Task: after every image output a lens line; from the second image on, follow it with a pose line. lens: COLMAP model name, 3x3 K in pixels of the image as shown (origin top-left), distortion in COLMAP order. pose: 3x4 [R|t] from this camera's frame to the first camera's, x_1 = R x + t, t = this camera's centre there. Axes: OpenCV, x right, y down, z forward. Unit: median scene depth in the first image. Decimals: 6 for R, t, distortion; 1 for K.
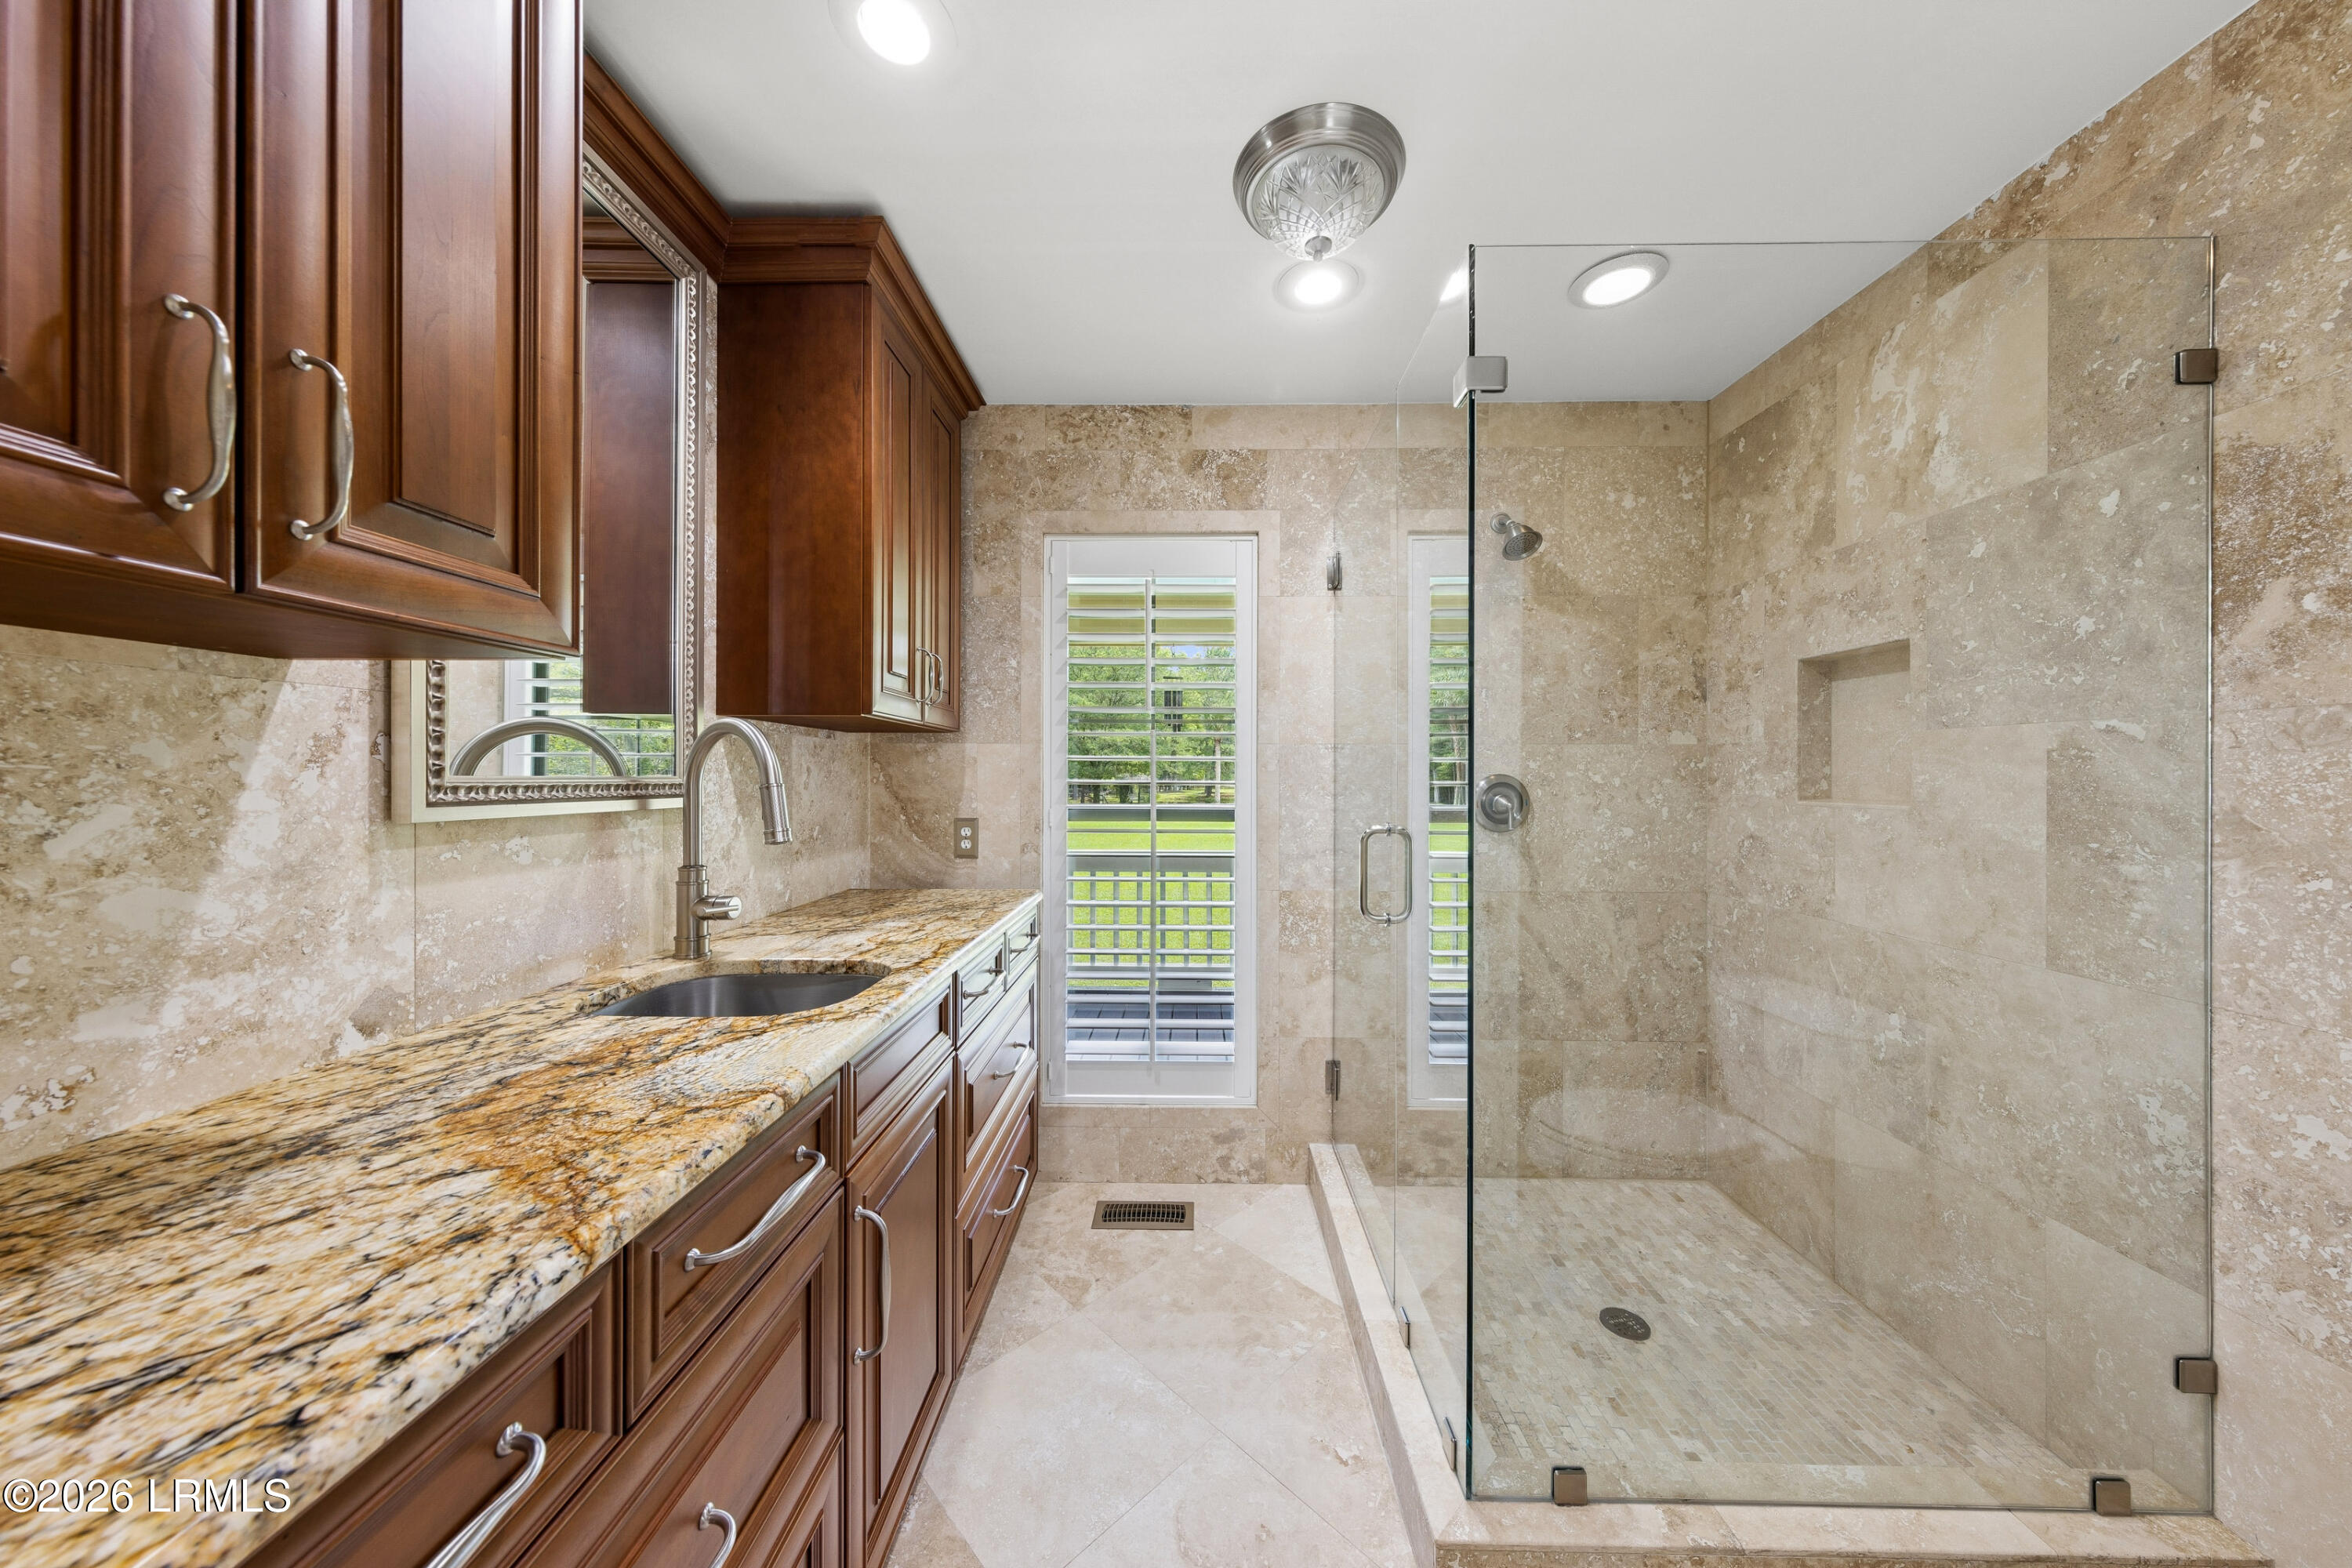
lens RADIAL K [[759.1, 0, 1180.3], [0, 759.1, 777.4], [0, 0, 1]] dist [-0.000218, -0.000262]
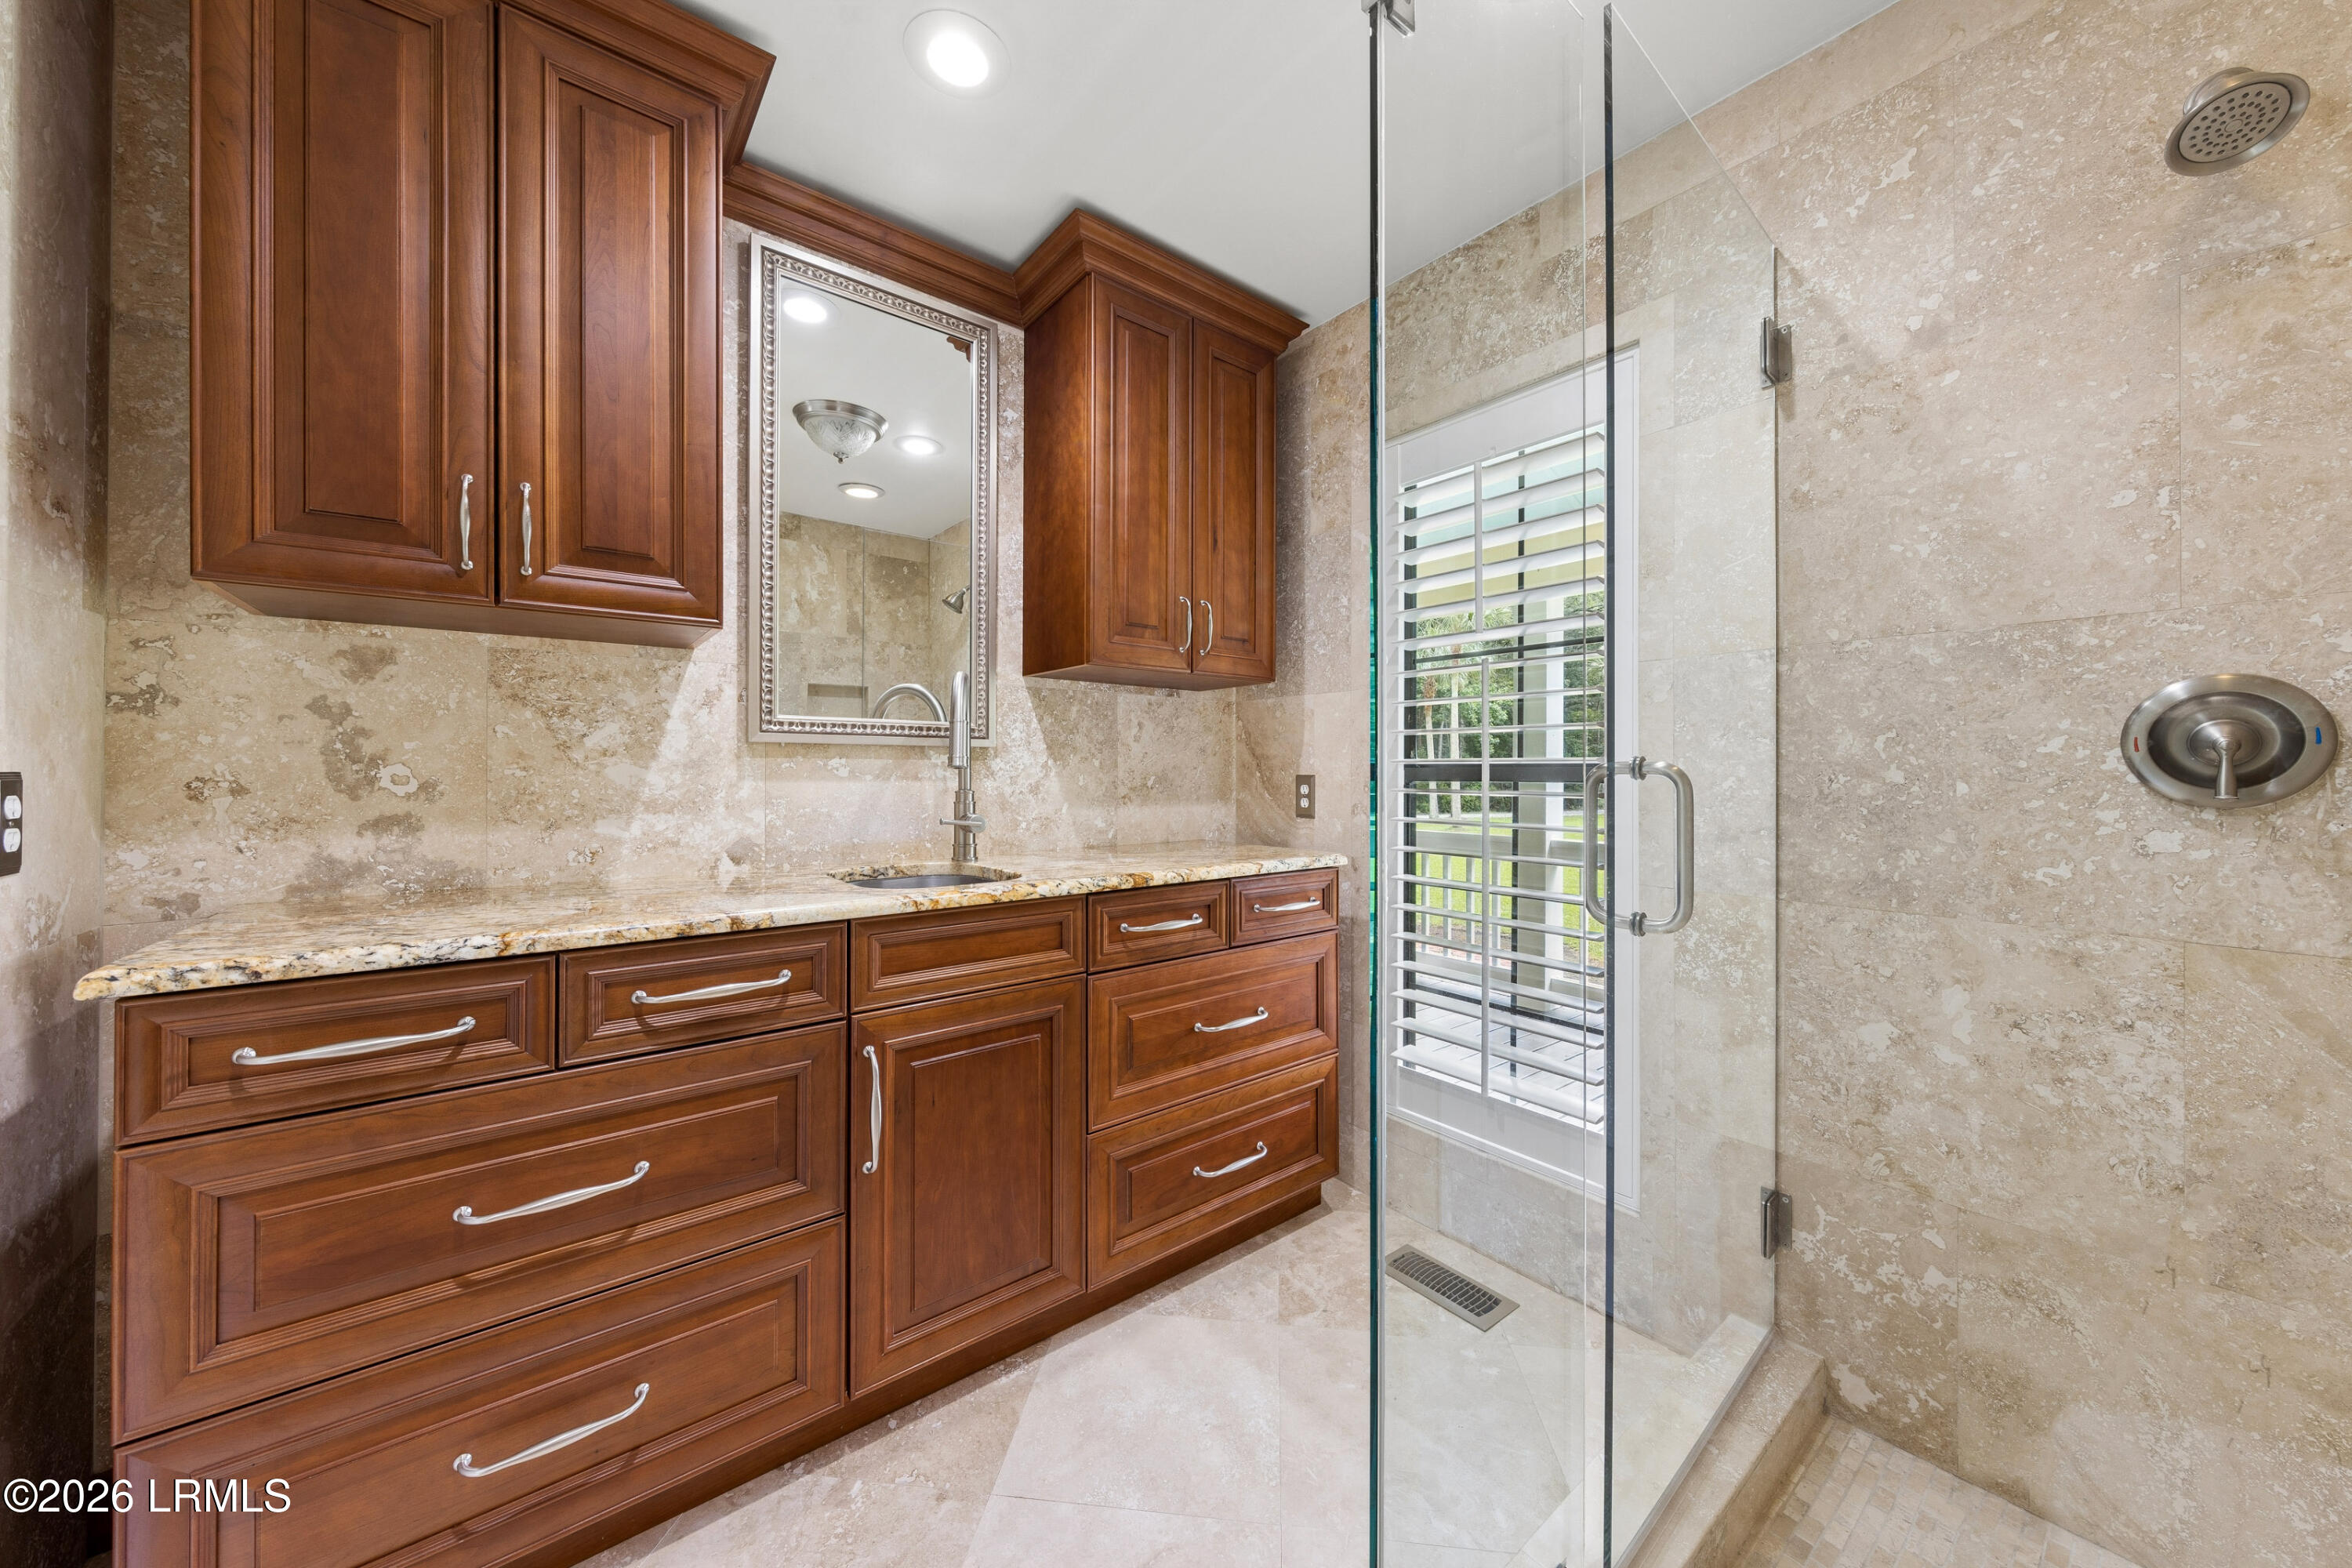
lens RADIAL K [[818.1, 0, 1172.0], [0, 818.1, 775.0], [0, 0, 1]] dist [0.001345, -0.000096]
pose [[0.626072, 0.001652, -0.779764, 0.905874], [-0.002024, 0.999998, 0.000493, 0.120520], [0.779763, 0.001269, 0.626074, 0.542332]]
